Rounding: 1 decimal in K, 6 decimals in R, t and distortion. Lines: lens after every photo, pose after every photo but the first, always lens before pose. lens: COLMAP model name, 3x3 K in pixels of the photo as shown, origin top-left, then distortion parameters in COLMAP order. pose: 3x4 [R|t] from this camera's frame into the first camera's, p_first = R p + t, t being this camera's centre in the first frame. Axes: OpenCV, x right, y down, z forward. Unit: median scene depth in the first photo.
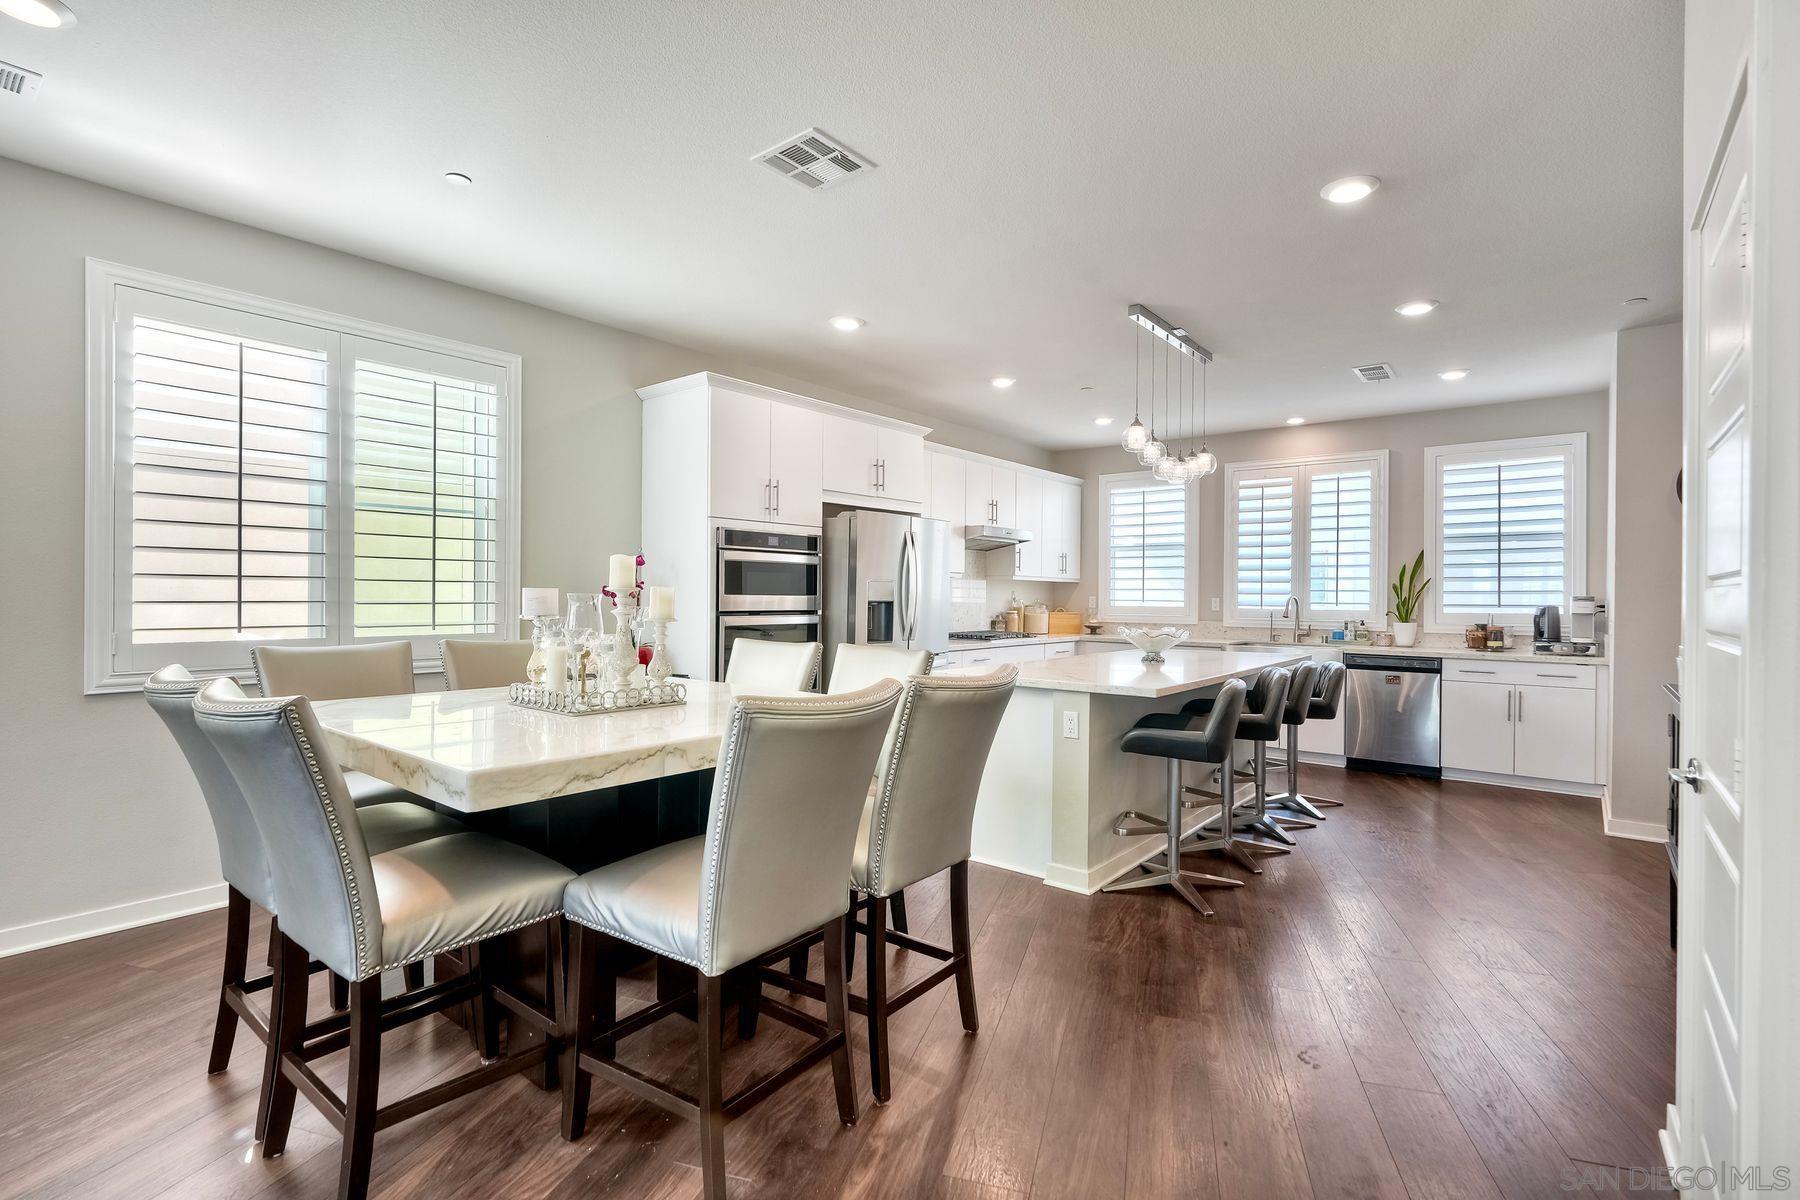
lens RADIAL K [[830.3, 0, 901.5], [0, 830.3, 595.4], [0, 0, 1]] dist [-0.006503, 0.001022]
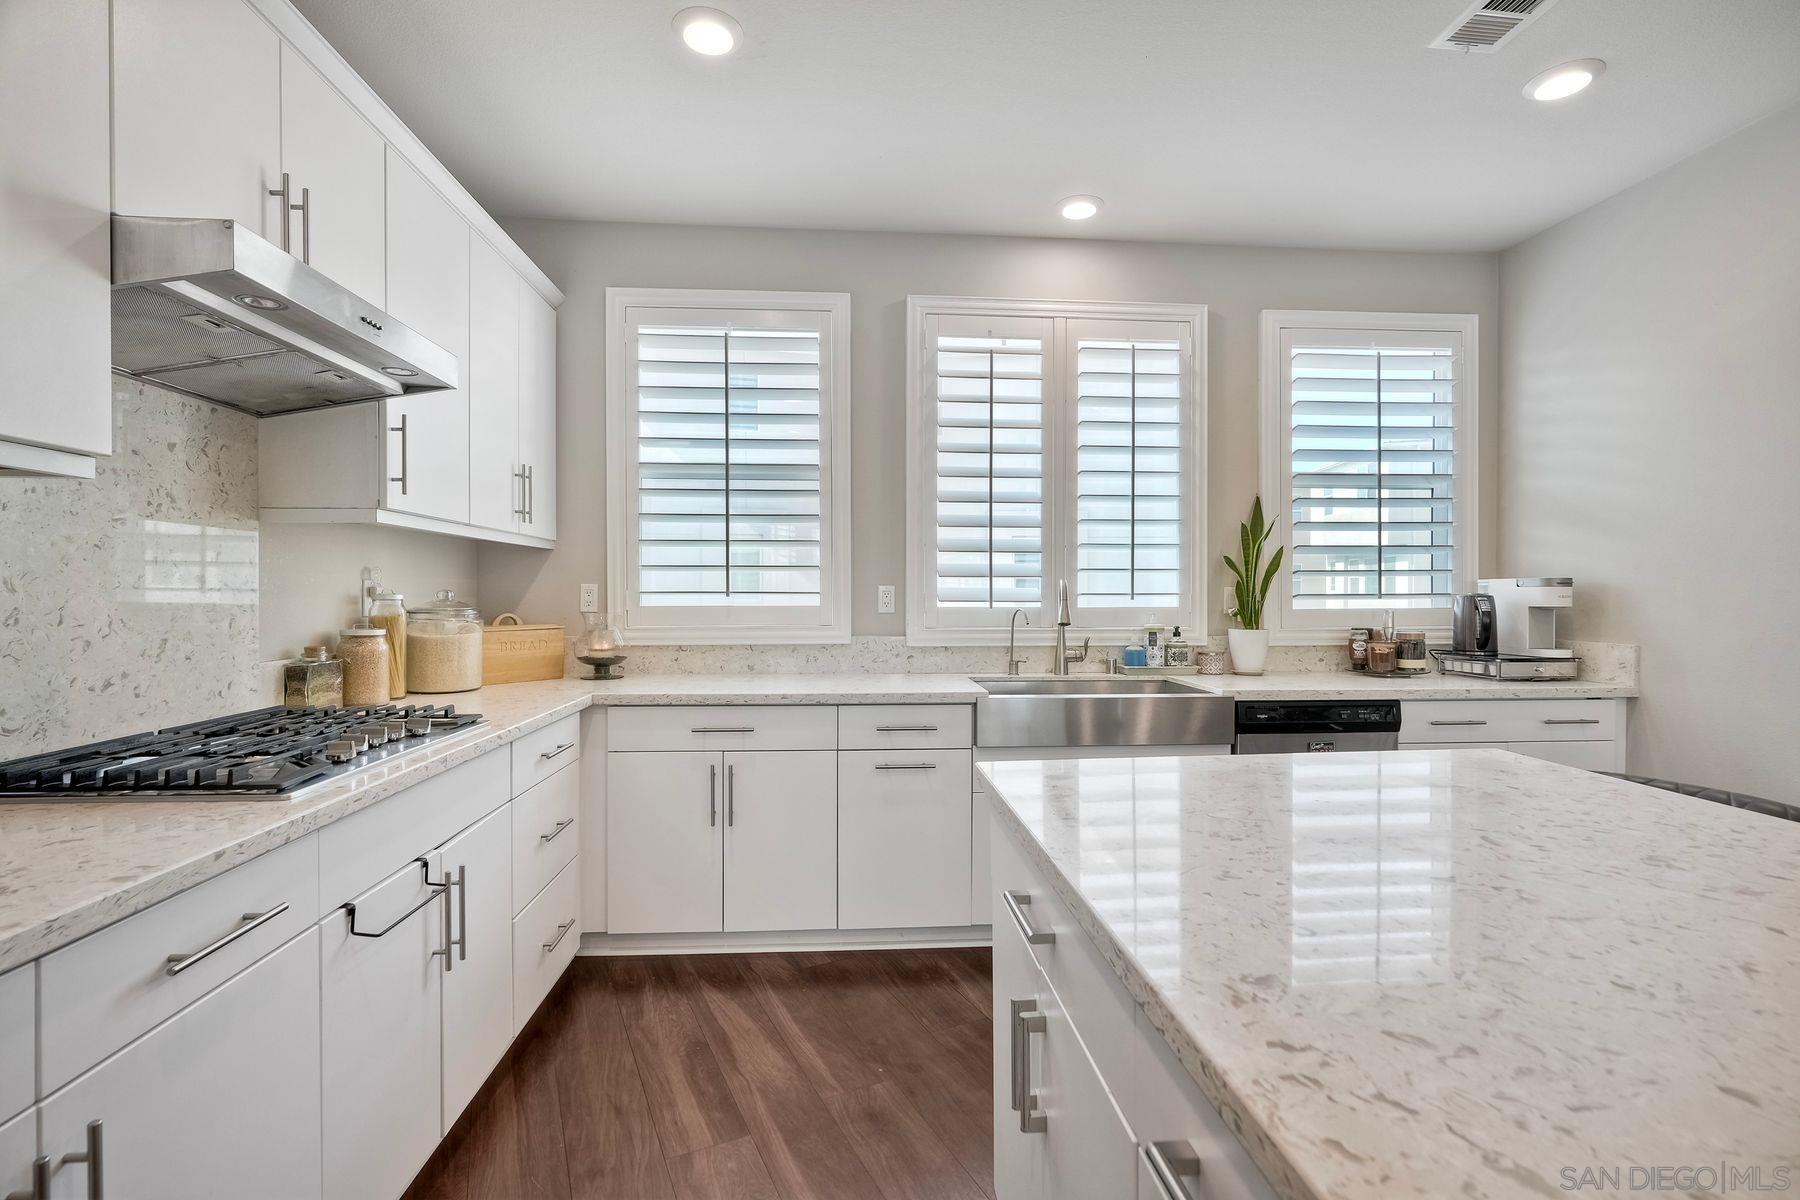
lens RADIAL K [[830.3, 0, 916.6], [0, 830.3, 600.5], [0, 0, 1]] dist [-0.006503, 0.001022]
pose [[0.721587, -0.015370, 0.692153, 0.076685], [0.005508, 0.999849, 0.016461, 0.004247], [-0.692302, -0.008066, 0.721563, 0.723441]]
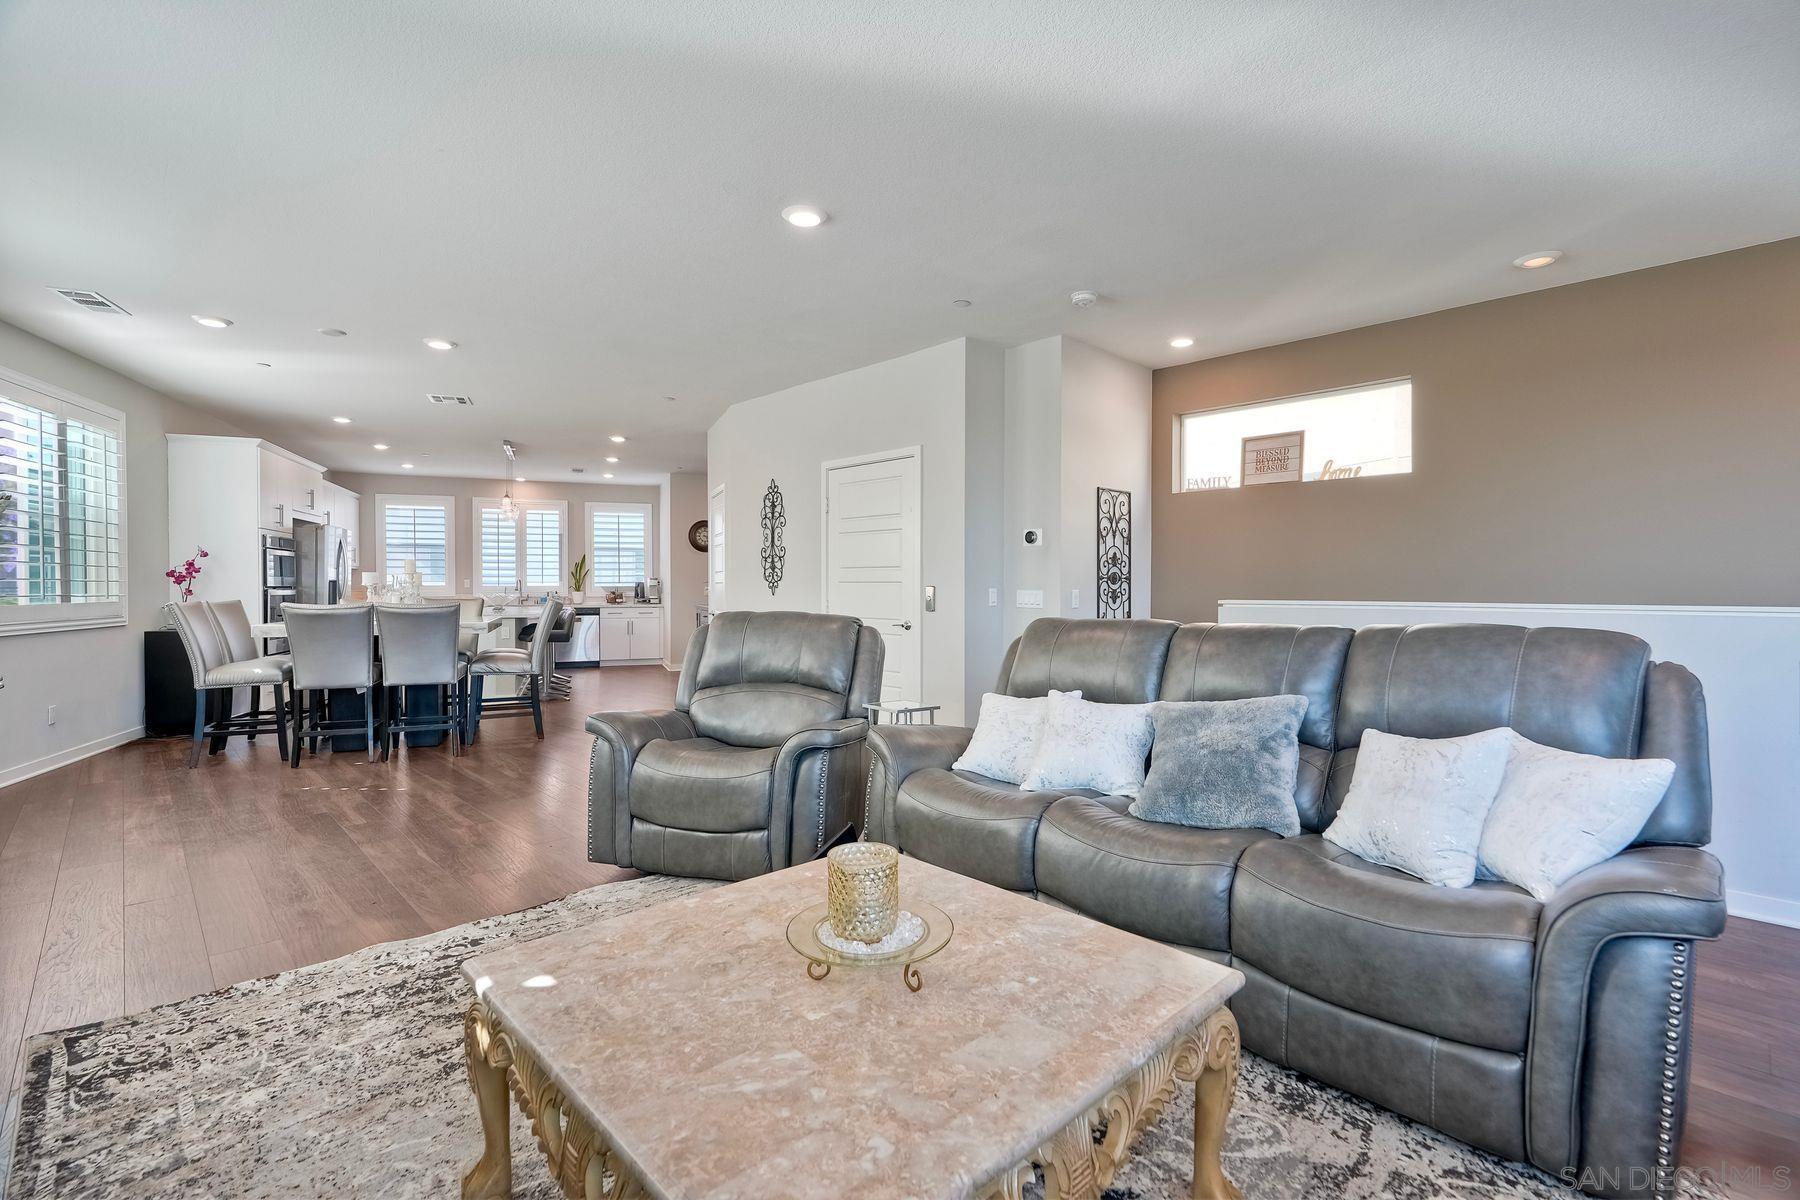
lens RADIAL K [[830.3, 0, 902.5], [0, 830.3, 594.5], [0, 0, 1]] dist [-0.006503, 0.001022]
pose [[0.476618, -0.019648, 0.878891, -0.703216], [0.004973, 0.999794, 0.019654, 0.004845], [-0.879097, -0.004997, 0.476617, -0.568222]]
